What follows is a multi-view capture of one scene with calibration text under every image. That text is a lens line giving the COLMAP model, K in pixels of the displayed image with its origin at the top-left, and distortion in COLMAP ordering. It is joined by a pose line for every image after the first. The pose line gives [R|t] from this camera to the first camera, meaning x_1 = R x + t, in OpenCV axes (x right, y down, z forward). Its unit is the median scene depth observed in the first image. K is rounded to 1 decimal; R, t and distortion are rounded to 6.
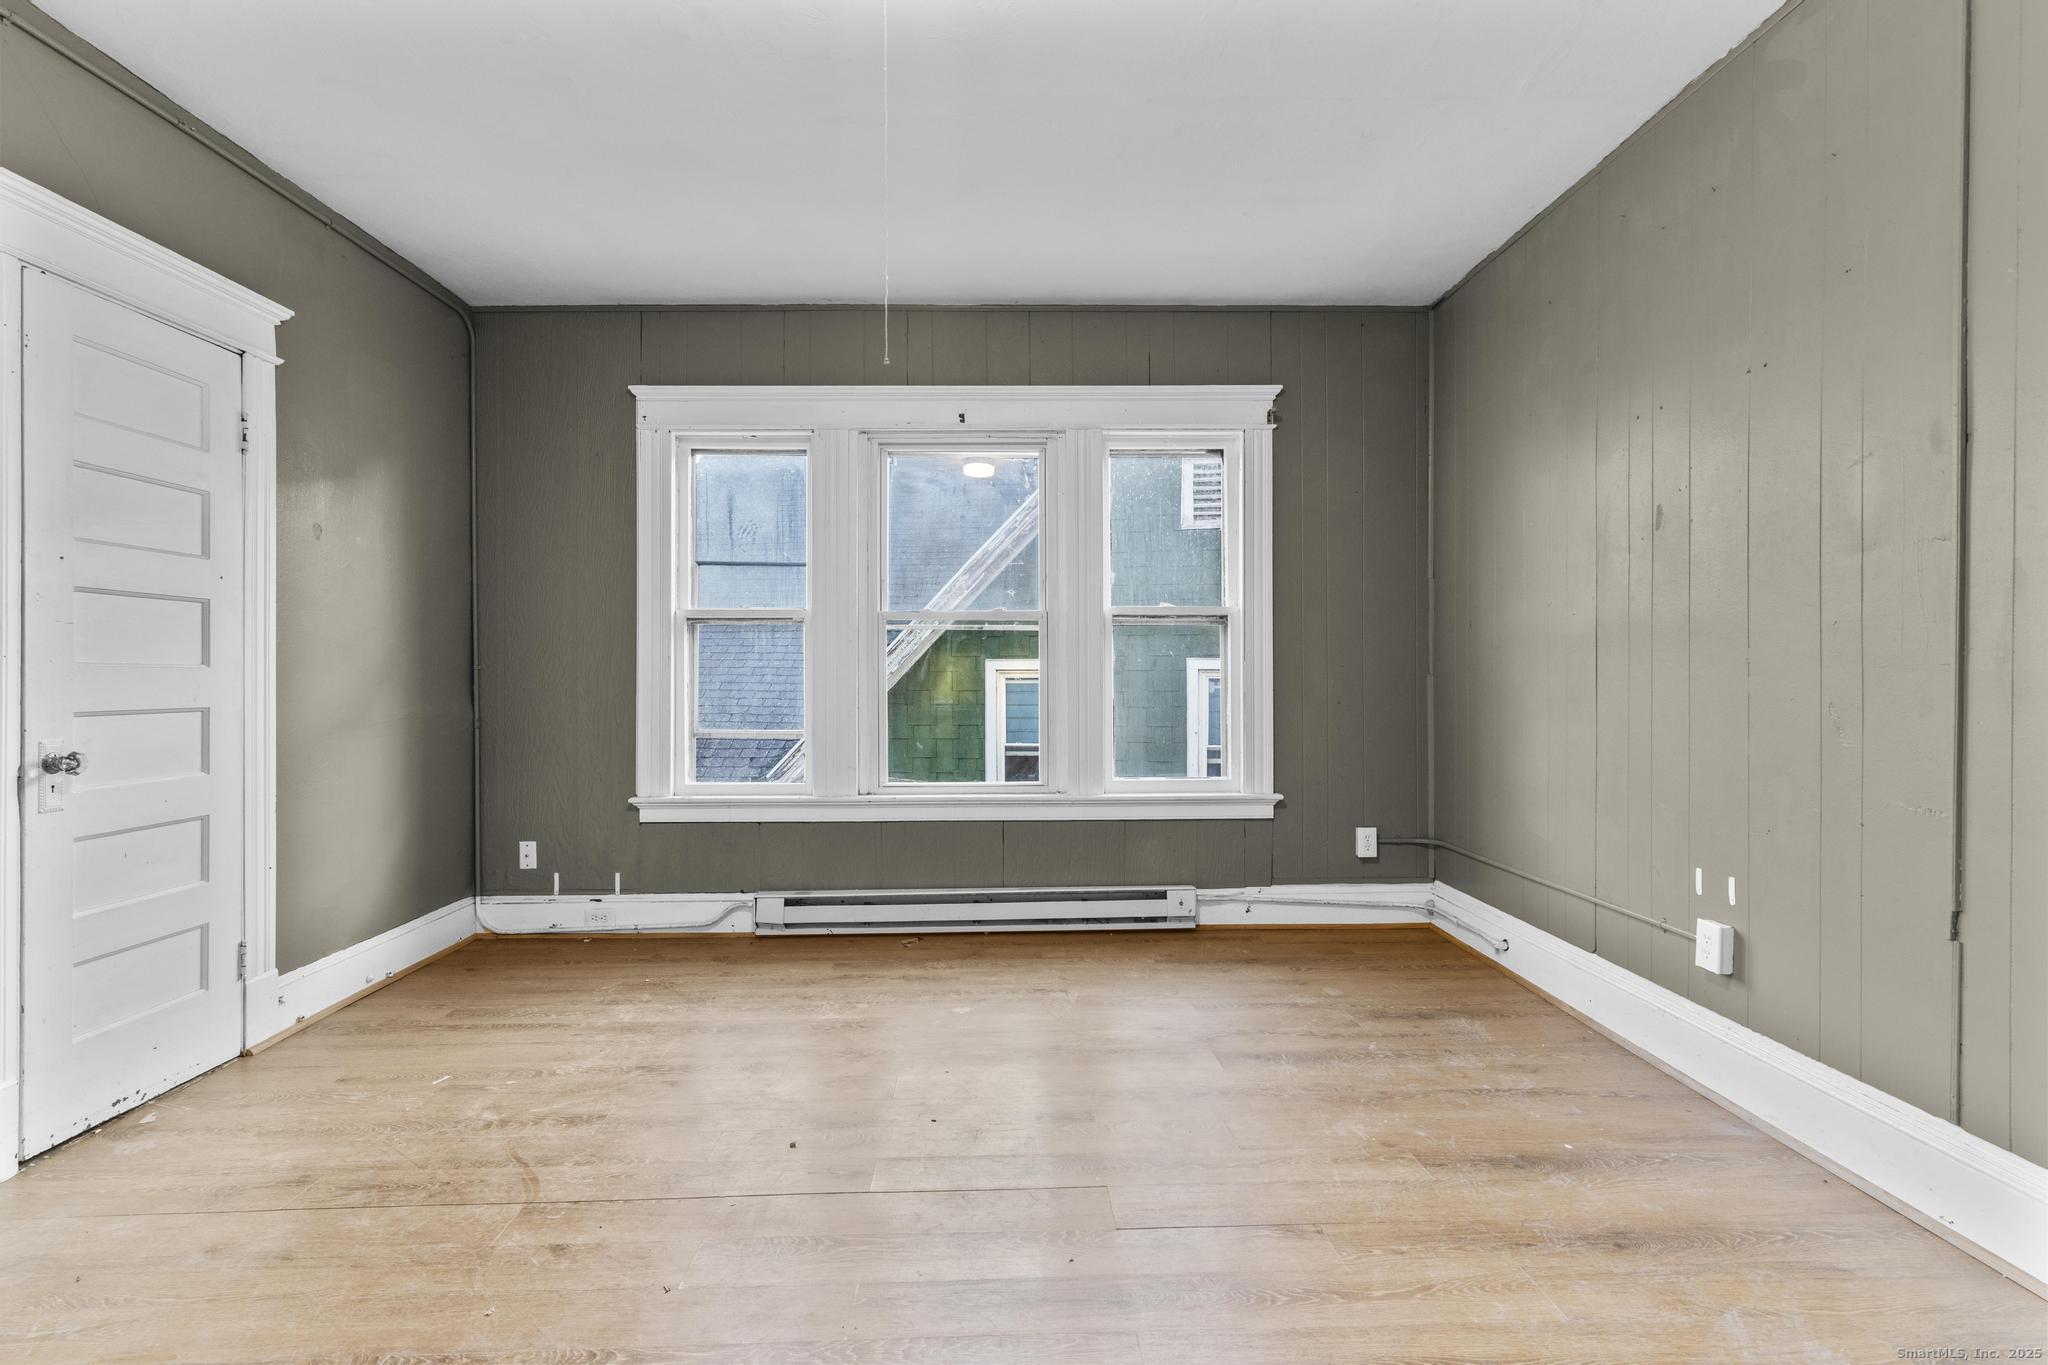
lens RADIAL K [[953.2, 0, 1018.2], [0, 953.2, 677.4], [0, 0, 1]] dist [0.001942, 0.001068]
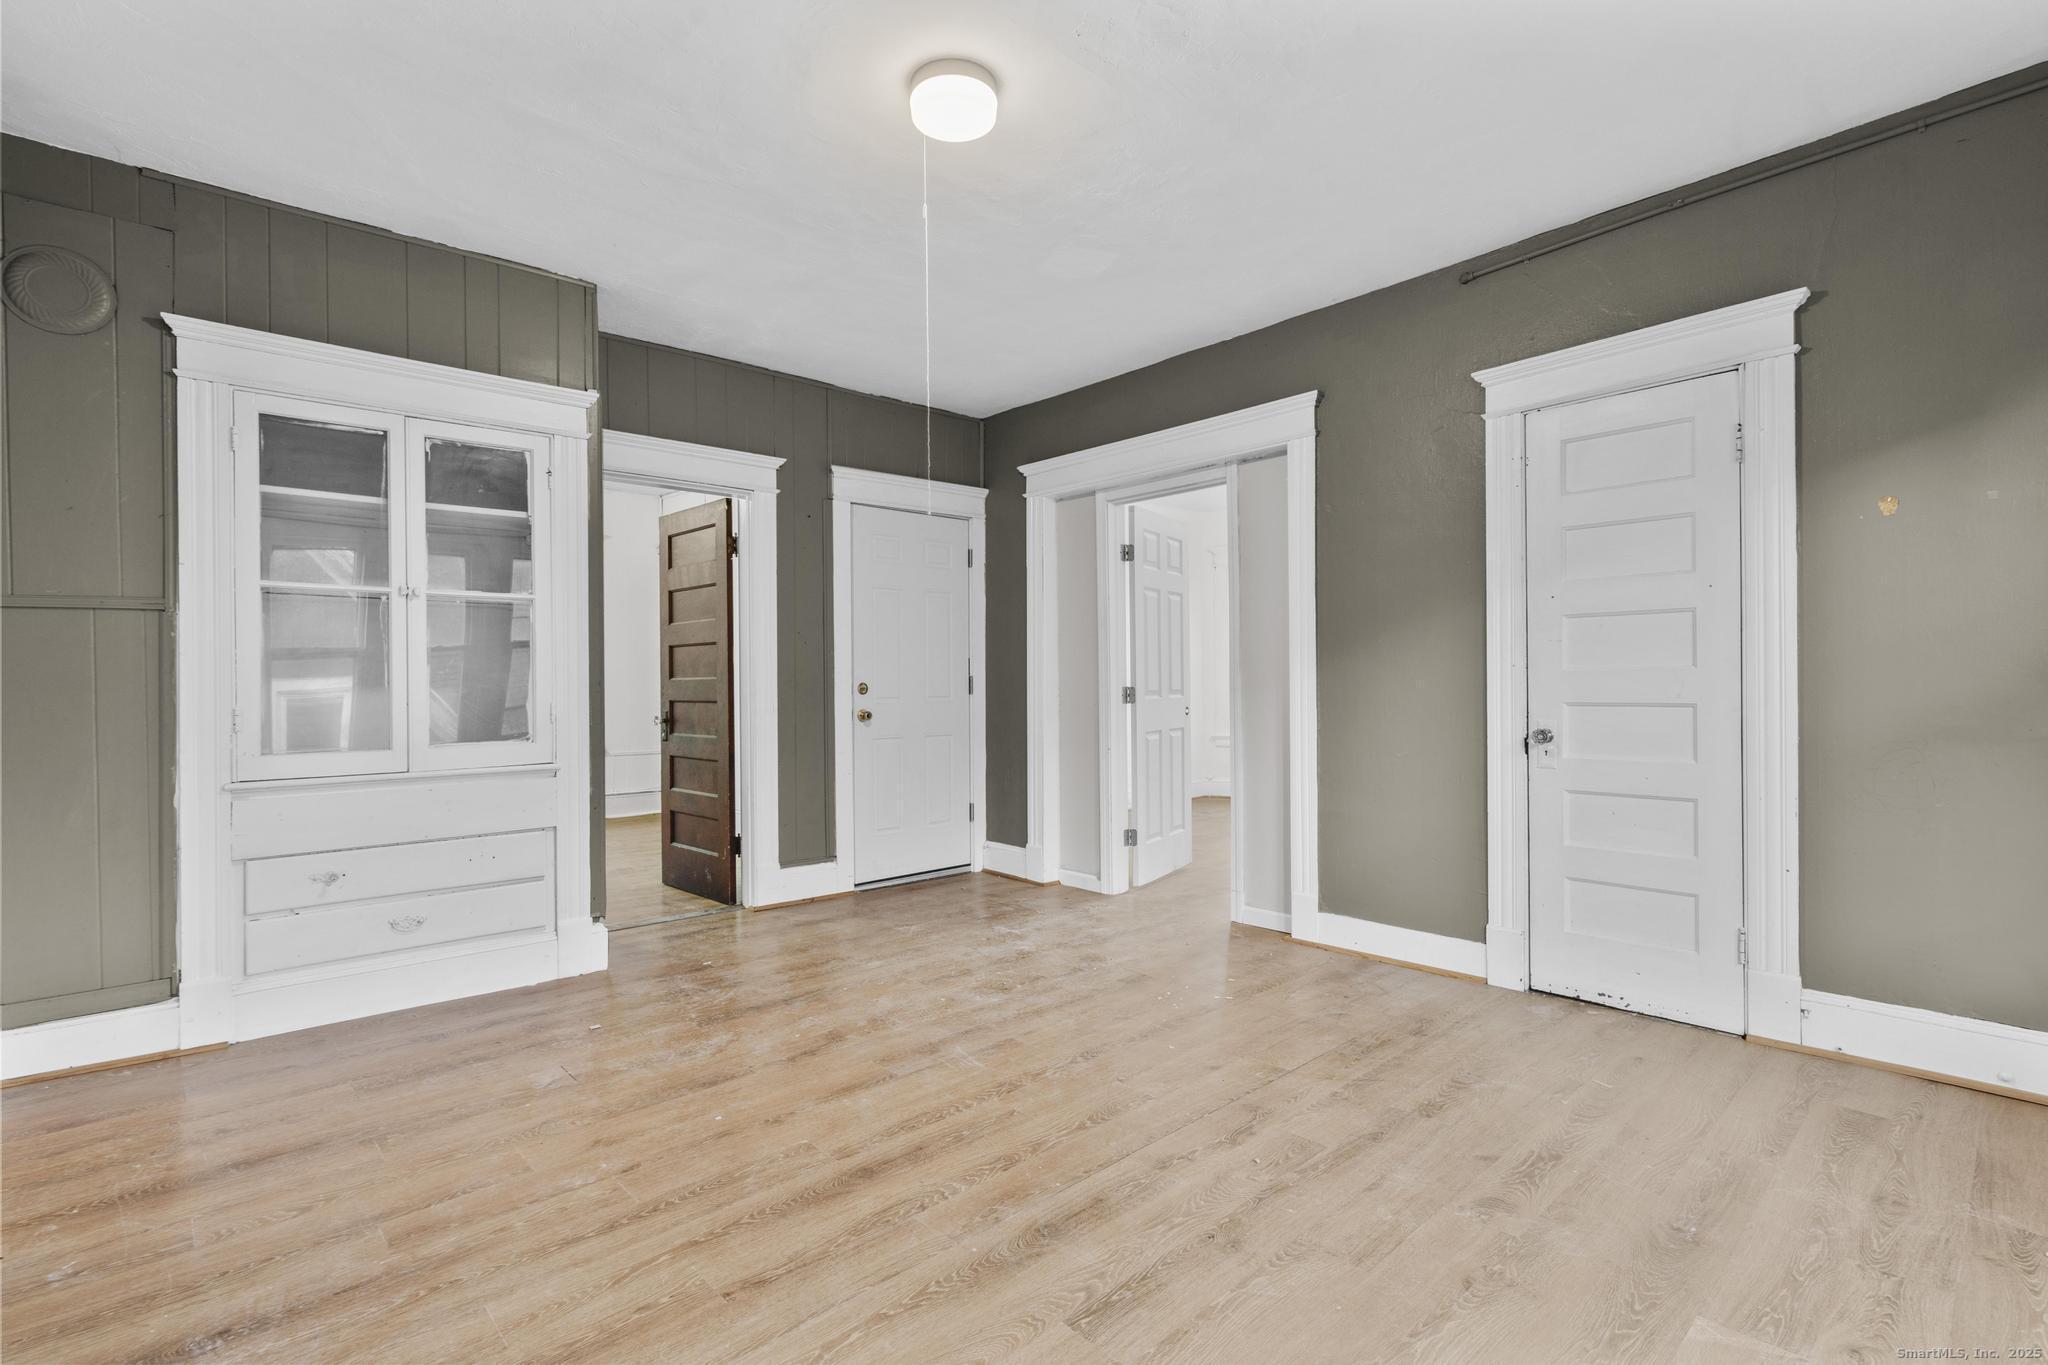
lens RADIAL K [[953.2, 0, 1017.0], [0, 953.2, 677.2], [0, 0, 1]] dist [0.001942, 0.001068]
pose [[-0.757865, 0.010028, -0.652335, 0.567424], [0.013735, 0.999905, -0.000587, -0.011877], [0.652267, -0.009404, -0.757931, 1.532403]]
